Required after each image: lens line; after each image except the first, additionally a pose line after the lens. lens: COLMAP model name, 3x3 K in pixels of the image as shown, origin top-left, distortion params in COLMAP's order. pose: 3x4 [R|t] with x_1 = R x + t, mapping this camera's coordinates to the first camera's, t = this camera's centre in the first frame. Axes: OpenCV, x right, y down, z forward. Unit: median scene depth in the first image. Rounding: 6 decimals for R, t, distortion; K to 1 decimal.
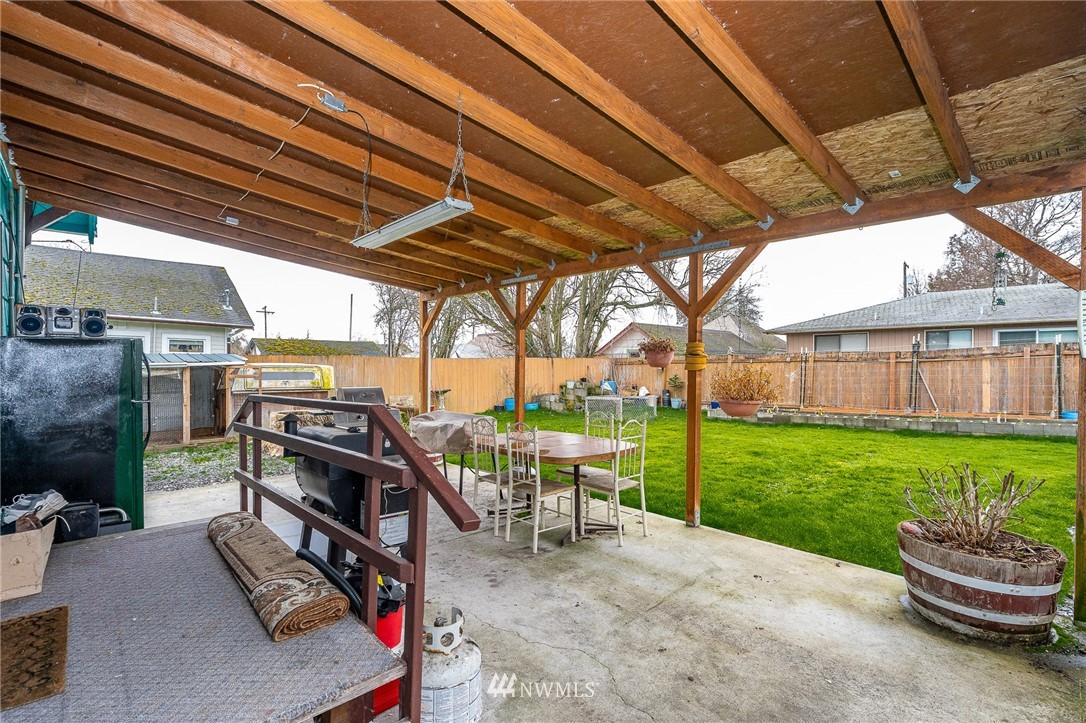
lens RADIAL K [[516.3, 0, 543.0], [0, 516.3, 361.5], [0, 0, 1]] dist [0.004382, 0.000421]
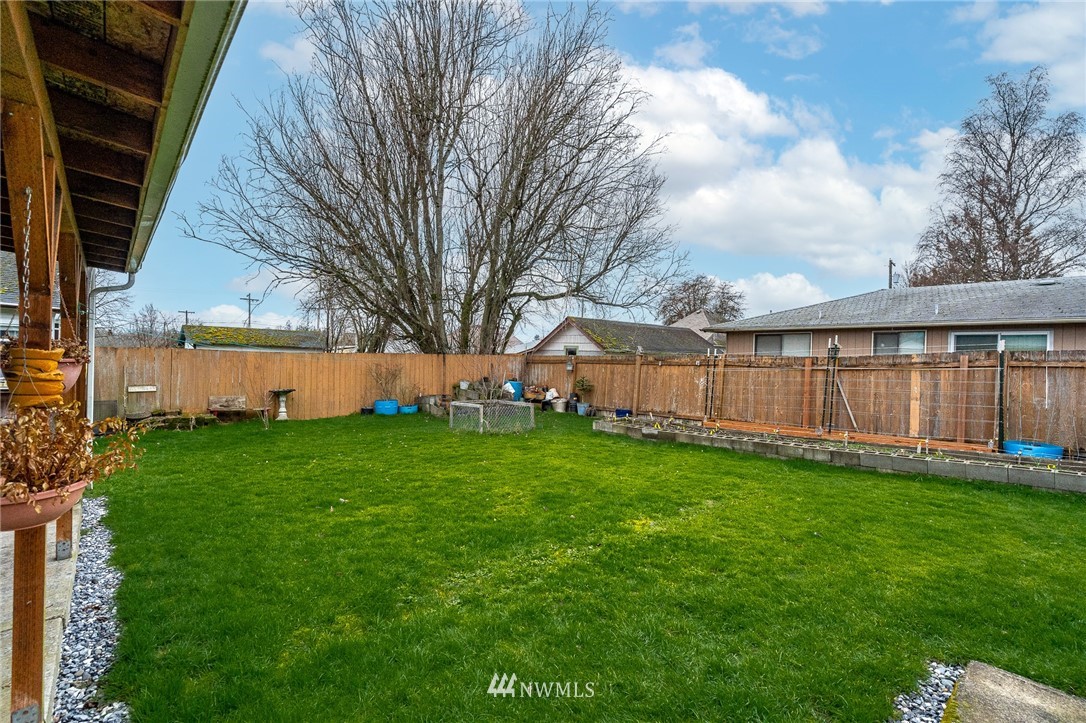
lens RADIAL K [[502.1, 0, 543.0], [0, 502.1, 361.5], [0, 0, 1]] dist [0.002584, 0.000624]
pose [[0.999570, 0.021982, -0.019401, 0.251779], [-0.021714, 0.999667, 0.013920, -0.012358], [0.019700, -0.013493, 0.999715, 0.186412]]
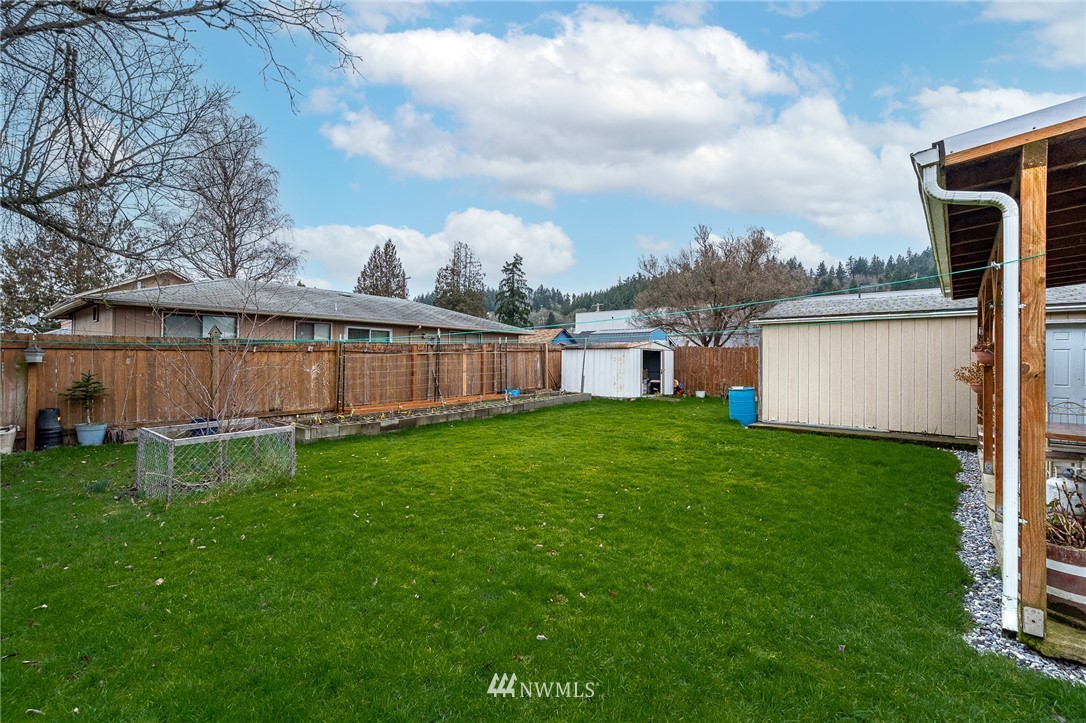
lens RADIAL K [[502.1, 0, 543.0], [0, 502.1, 361.5], [0, 0, 1]] dist [0.002584, 0.000624]
pose [[-0.128768, -0.003168, 0.991670, -0.307479], [-0.014843, 0.999889, 0.001267, 0.009377], [-0.991564, -0.014556, -0.128801, 0.803644]]
